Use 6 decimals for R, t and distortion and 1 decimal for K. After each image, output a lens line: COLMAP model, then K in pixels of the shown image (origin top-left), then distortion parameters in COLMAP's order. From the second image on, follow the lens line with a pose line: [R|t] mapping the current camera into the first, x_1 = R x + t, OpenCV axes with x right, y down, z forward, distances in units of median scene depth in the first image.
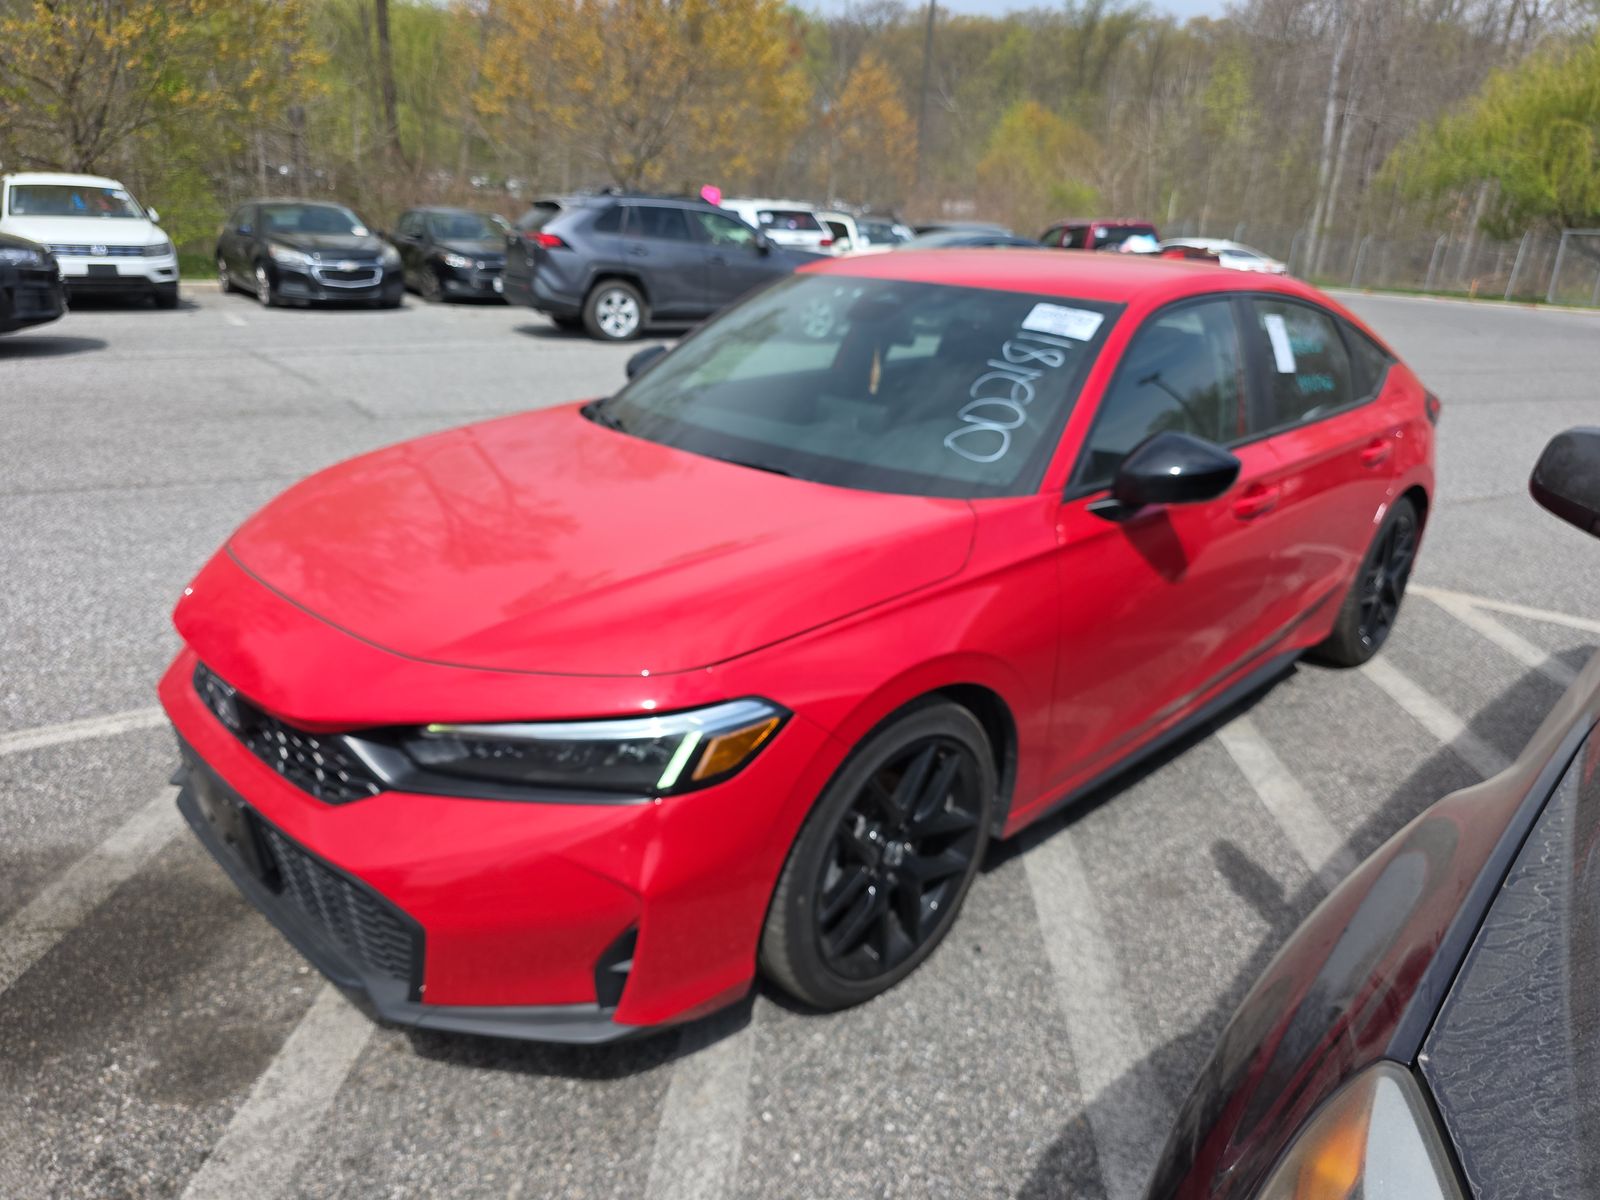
lens RADIAL K [[1088.7, 0, 800.0], [0, 1088.7, 600.0], [0, 0, 1]] dist [-0.000576, -0.007441]
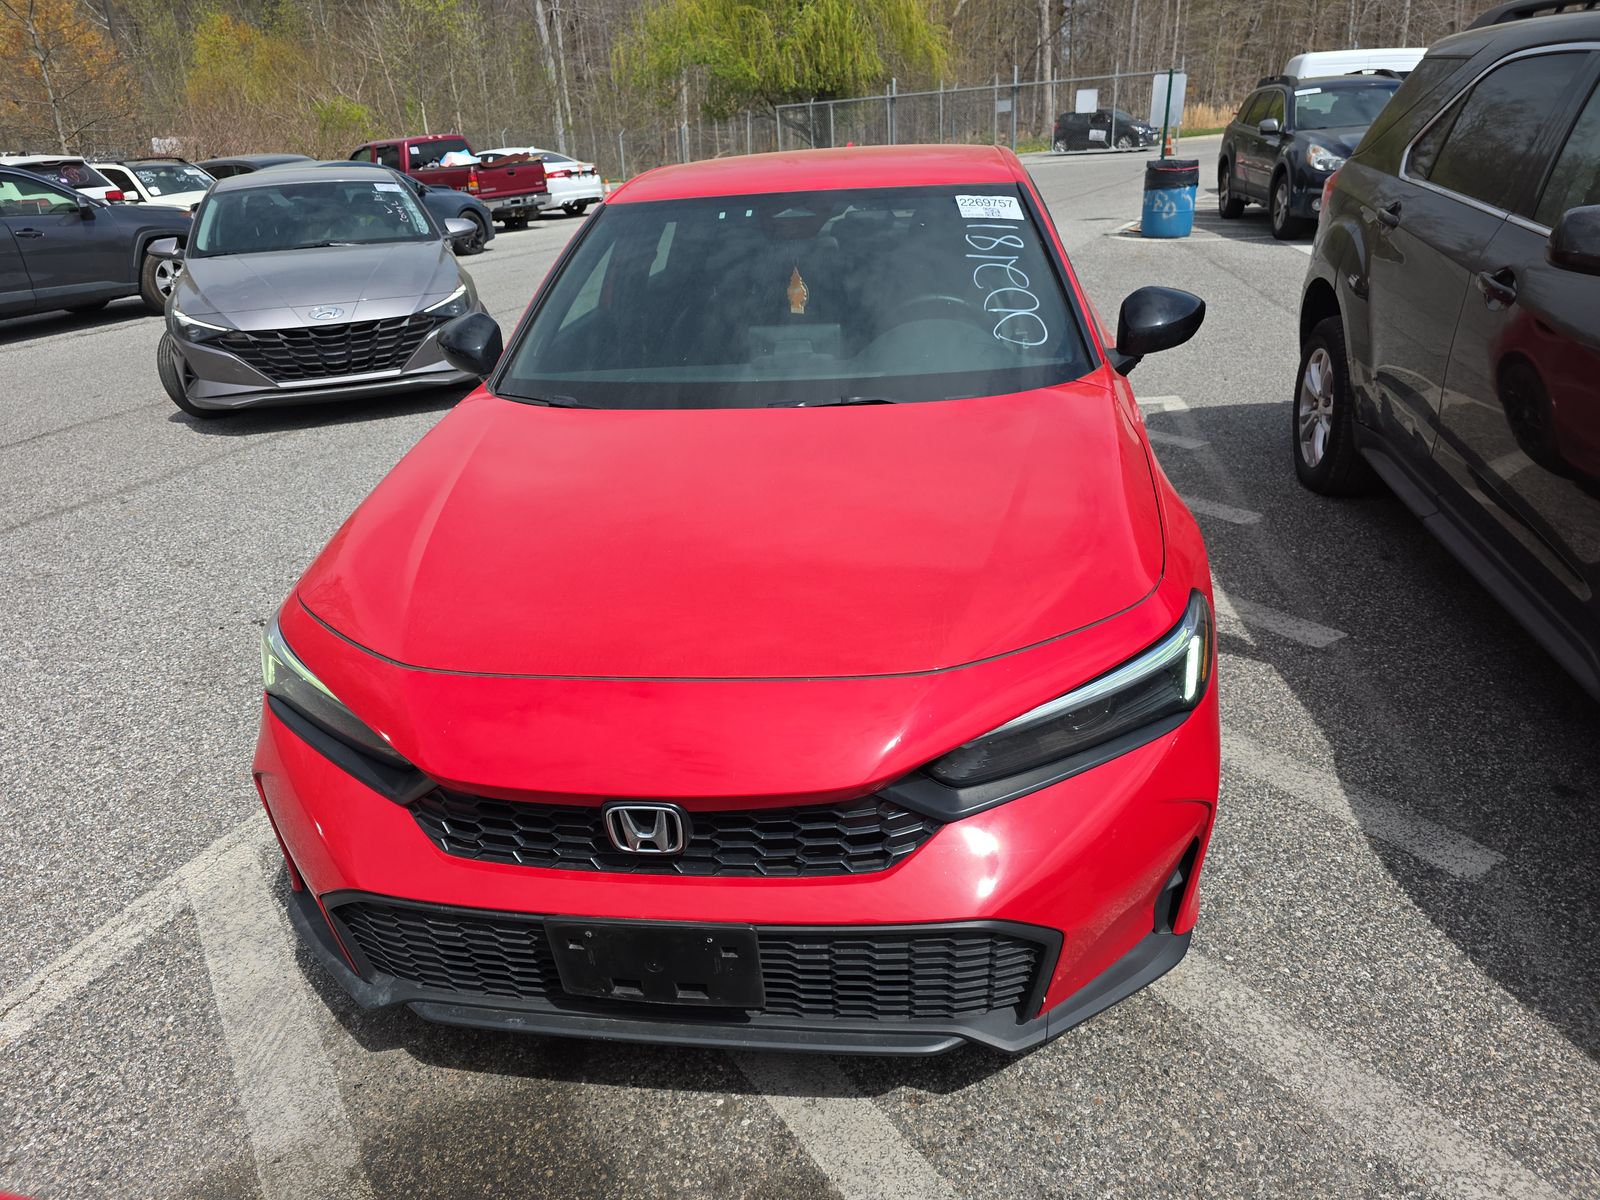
lens RADIAL K [[1063.2, 0, 794.9], [0, 1063.2, 614.2], [0, 0, 1]] dist [0.024223, -0.021273]
pose [[0.801722, -0.327035, 0.500290, -0.612623], [0.282224, 0.944974, 0.165452, -0.116344], [-0.526869, 0.008547, 0.849903, 0.238572]]
